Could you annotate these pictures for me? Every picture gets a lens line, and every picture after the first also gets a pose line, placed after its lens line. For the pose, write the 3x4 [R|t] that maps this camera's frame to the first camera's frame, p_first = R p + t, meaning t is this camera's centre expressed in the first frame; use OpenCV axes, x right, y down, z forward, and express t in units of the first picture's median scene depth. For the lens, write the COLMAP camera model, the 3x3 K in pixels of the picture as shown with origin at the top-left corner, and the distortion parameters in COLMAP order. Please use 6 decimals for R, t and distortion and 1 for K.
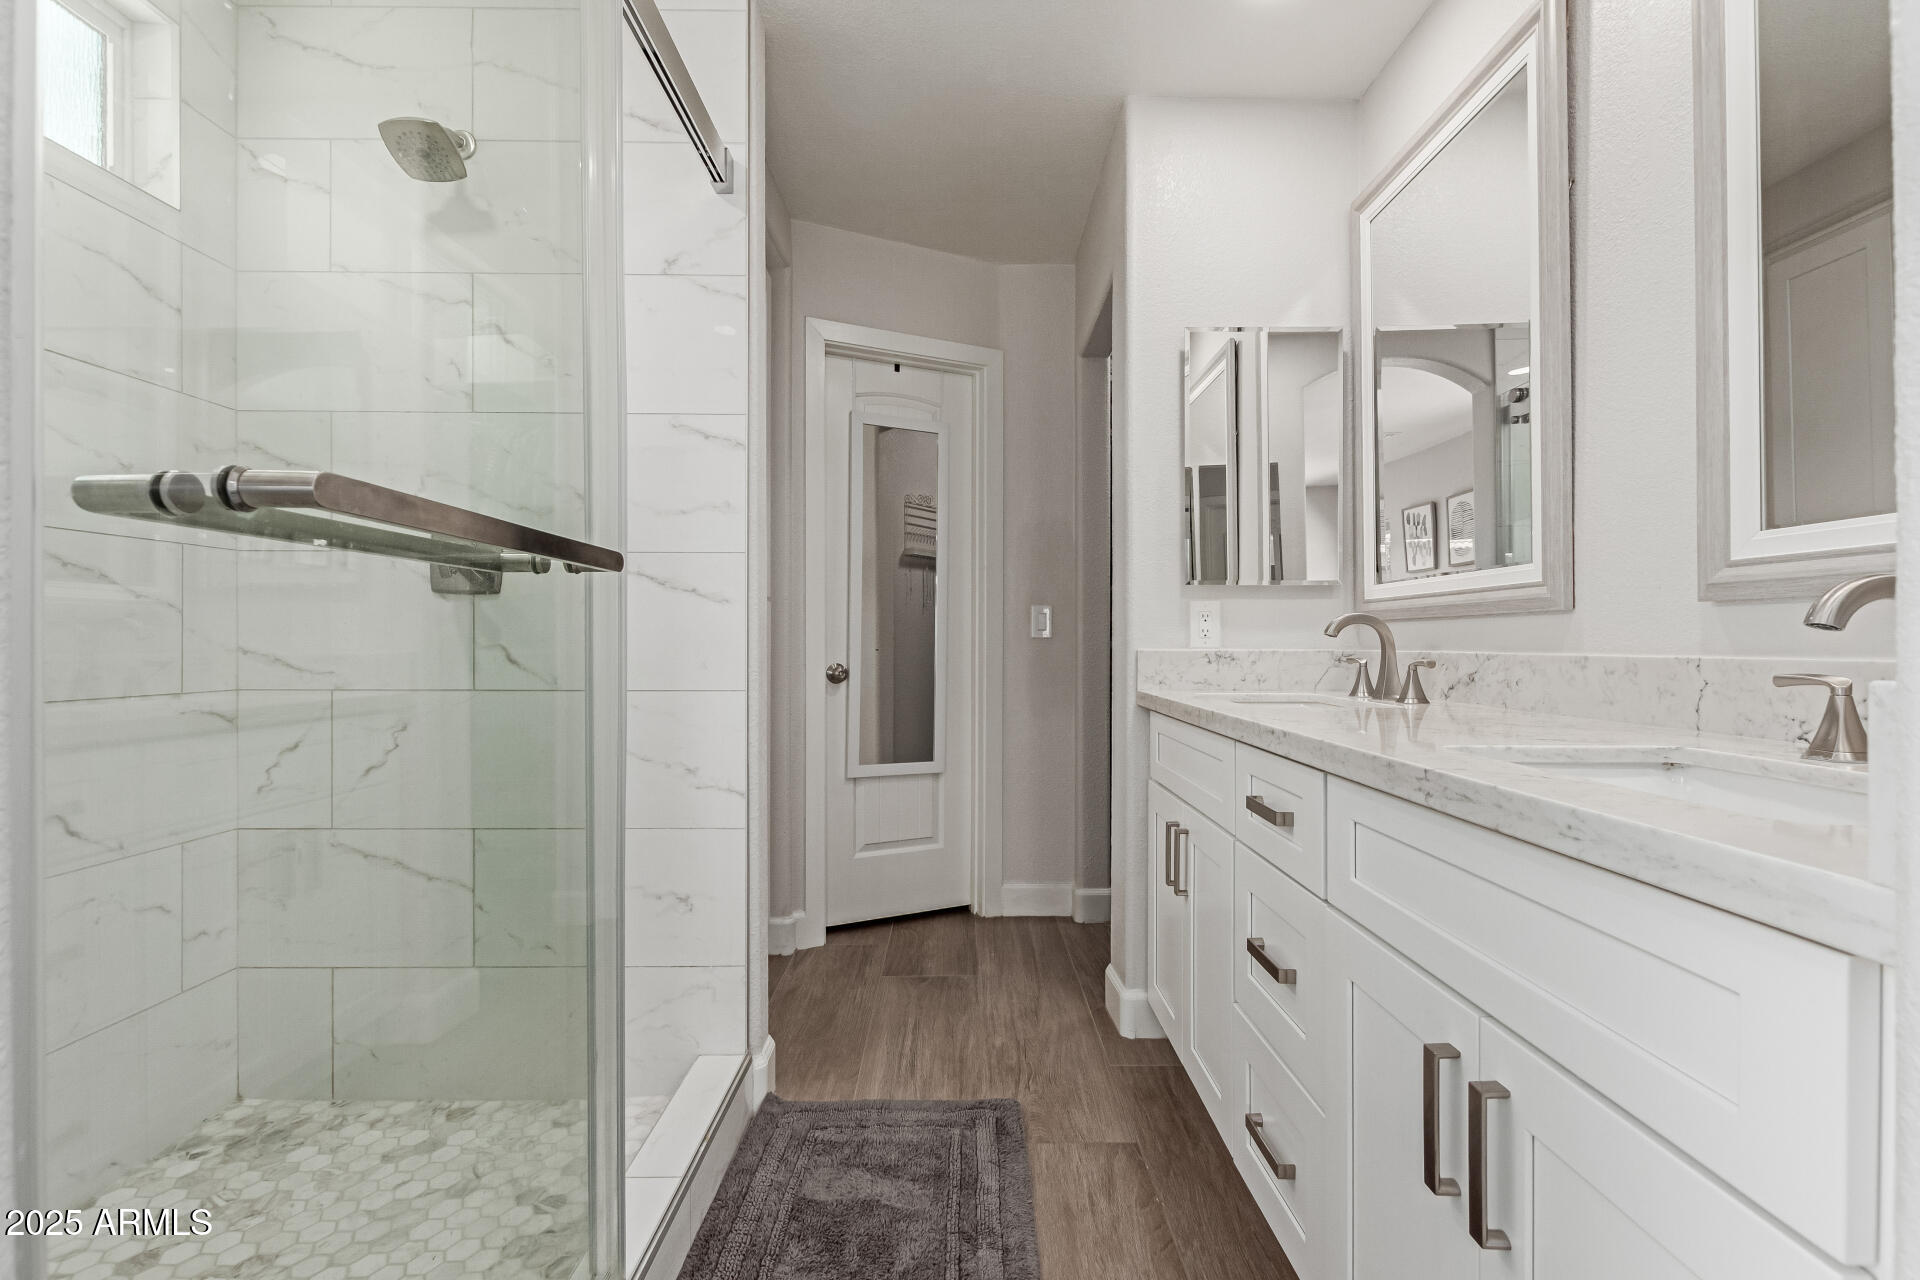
lens RADIAL K [[888.0, 0, 966.1], [0, 888.0, 641.4], [0, 0, 1]] dist [0.008754, -0.005497]
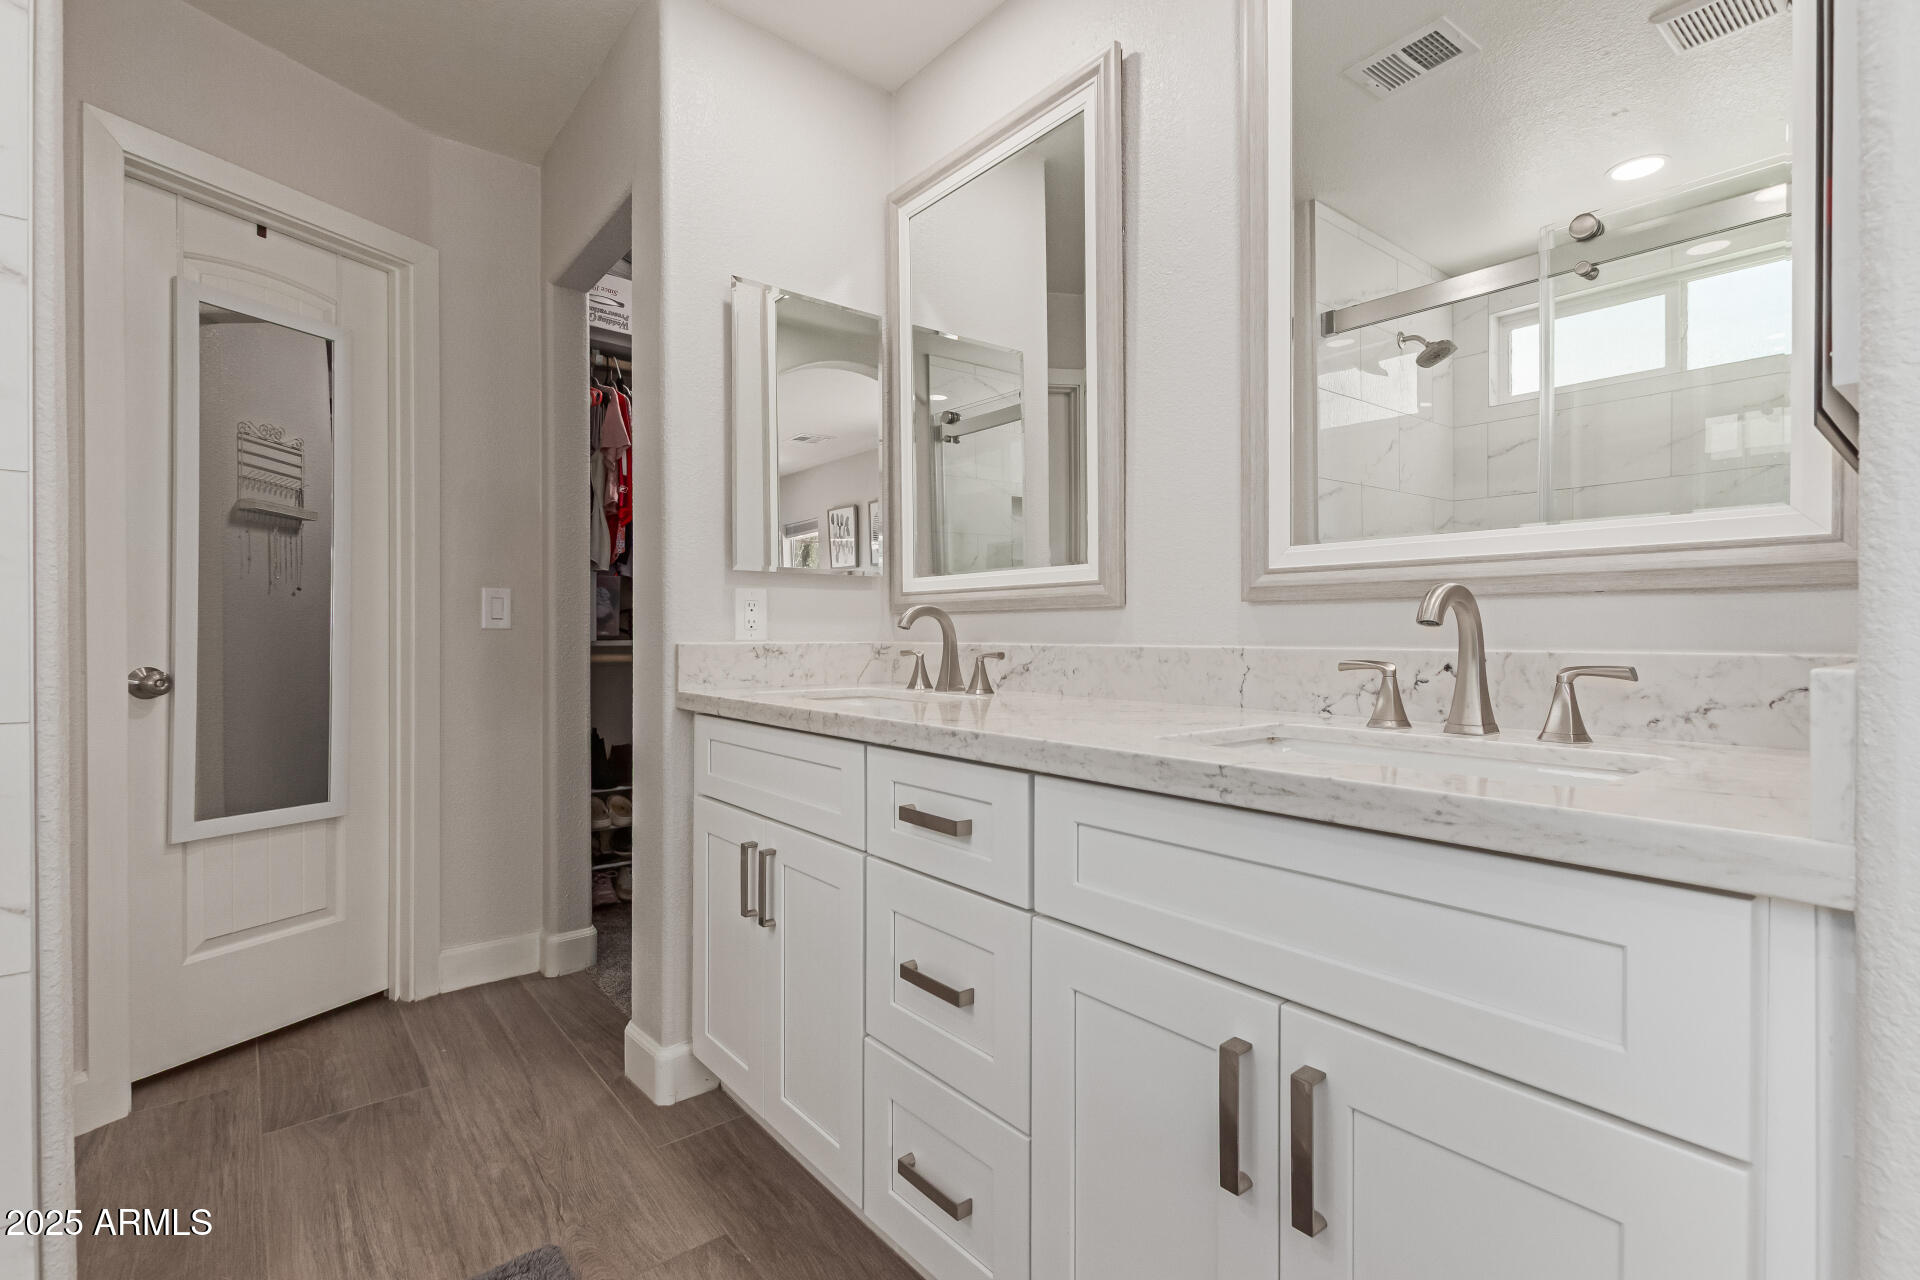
lens RADIAL K [[883.5, 0, 985.4], [0, 883.5, 638.4], [0, 0, 1]] dist [0.010643, -0.006669]
pose [[0.767086, -0.002787, 0.641538, -0.126058], [-0.001311, 0.999982, 0.005912, -0.000730], [-0.641543, -0.005376, 0.767068, 0.171461]]
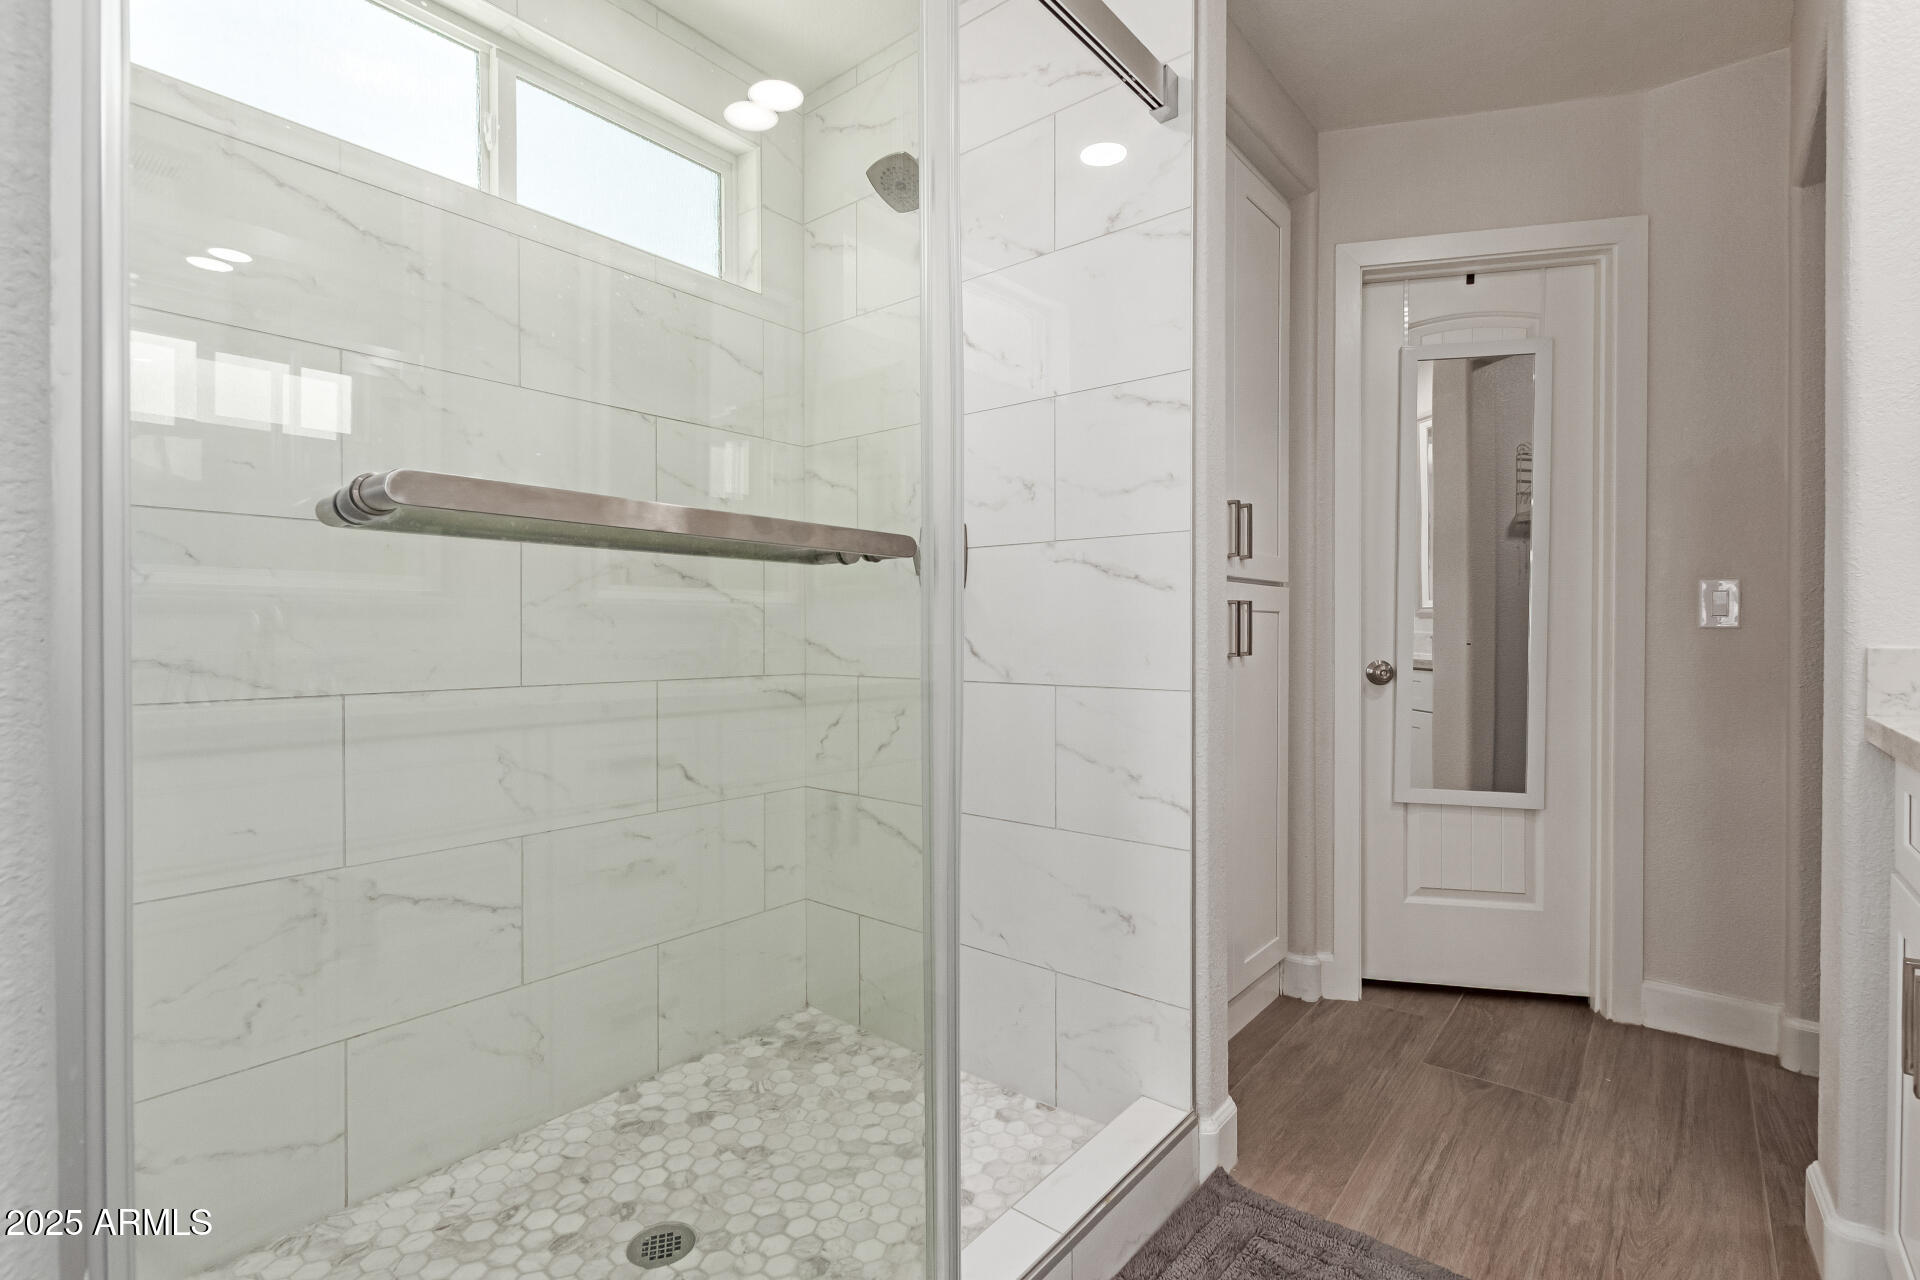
lens RADIAL K [[881.7, 0, 960.0], [0, 881.7, 640.0], [0, 0, 1]] dist [0.010438, -0.006325]
pose [[0.762269, 0.002797, -0.647254, 0.116850], [0.001885, 0.999977, 0.006540, -0.000151], [0.647258, -0.006206, 0.762246, 0.177110]]
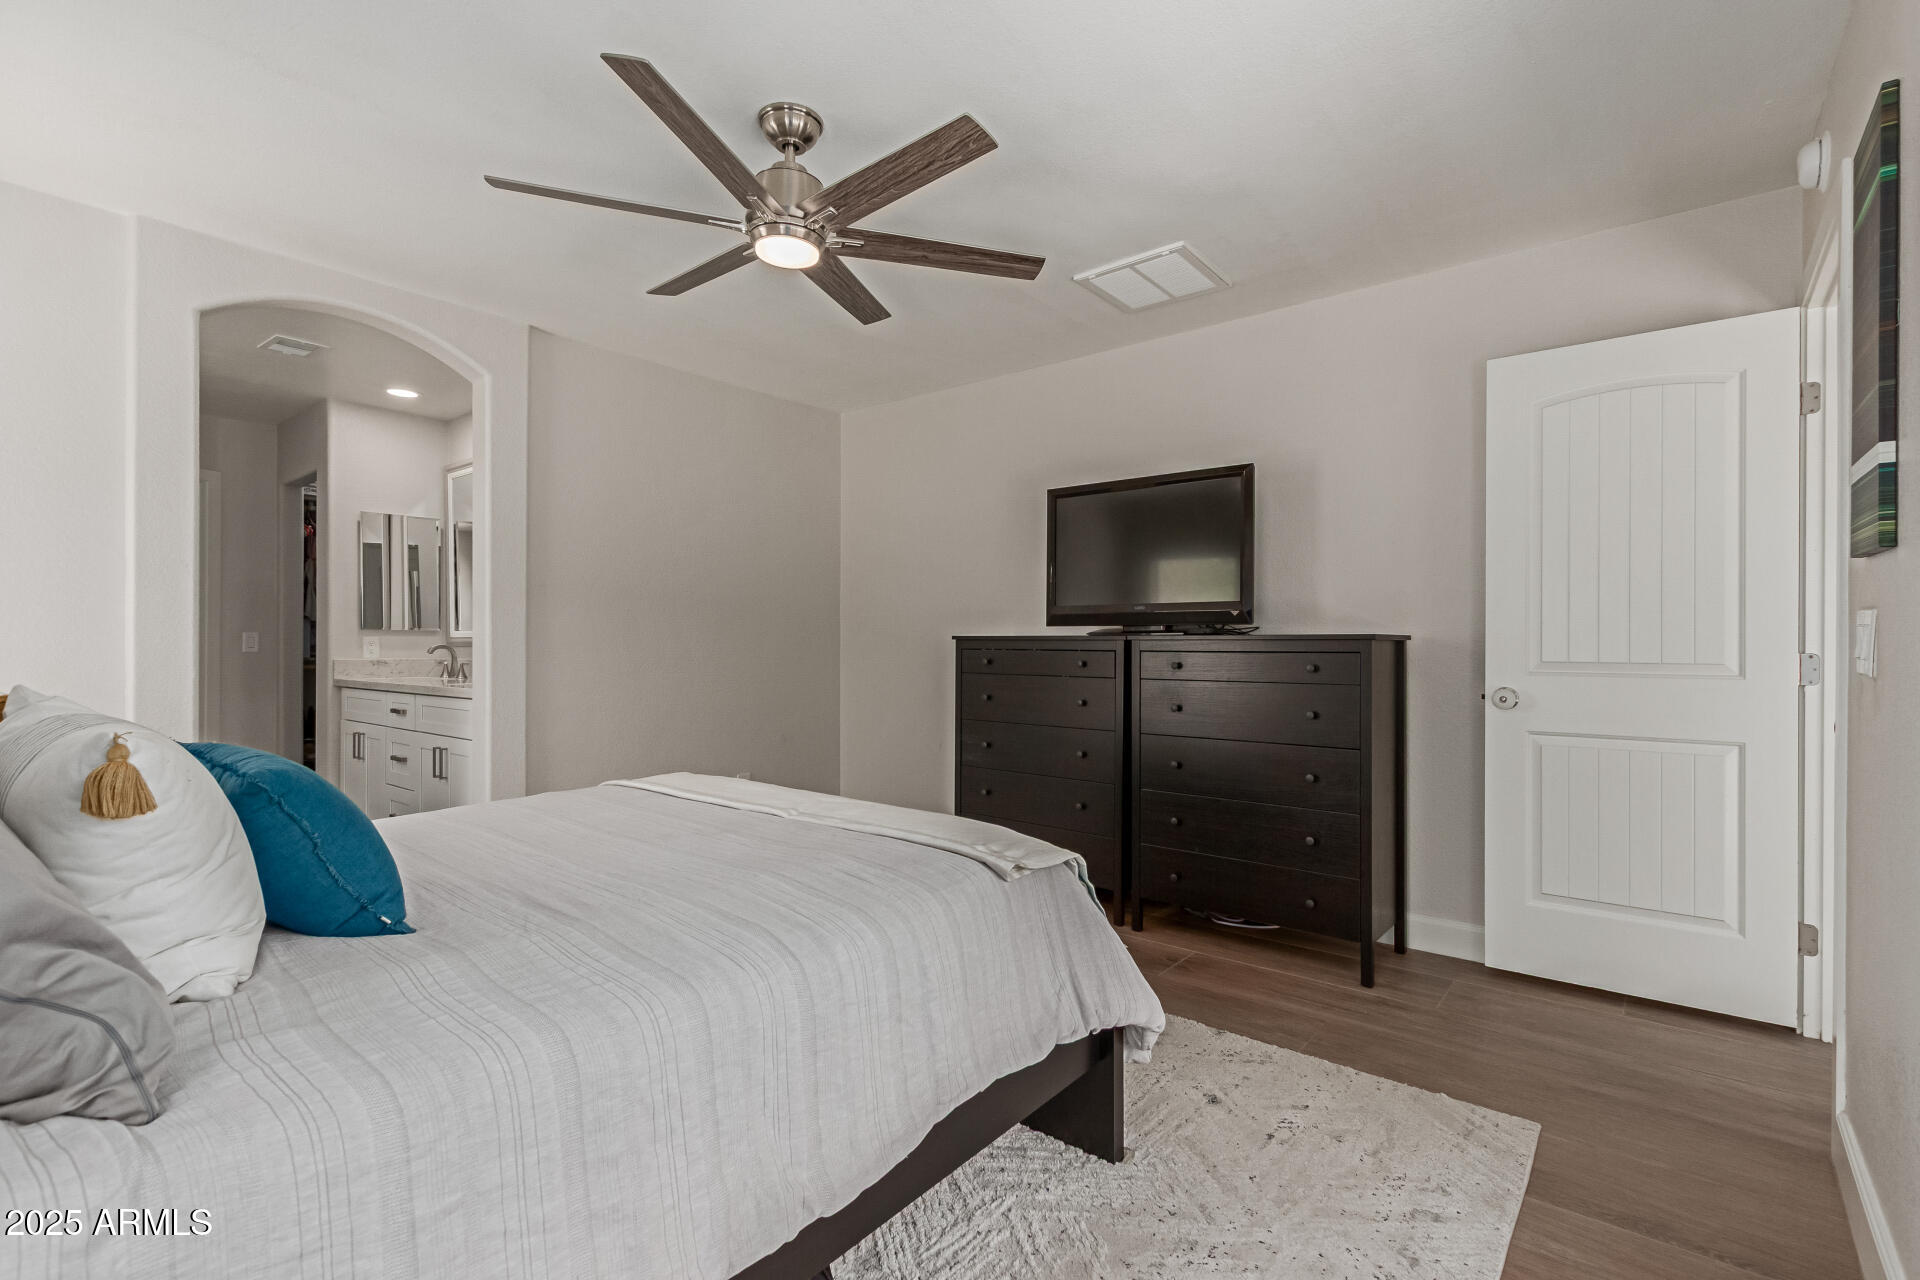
lens RADIAL K [[870.1, 0, 960.0], [0, 870.1, 640.0], [0, 0, 1]] dist [0.036566, 0.000022]
pose [[0.649261, -0.003867, 0.760556, -0.465890], [0.000117, 0.999988, 0.004984, -0.050249], [-0.760565, -0.003146, 0.649254, -1.586299]]
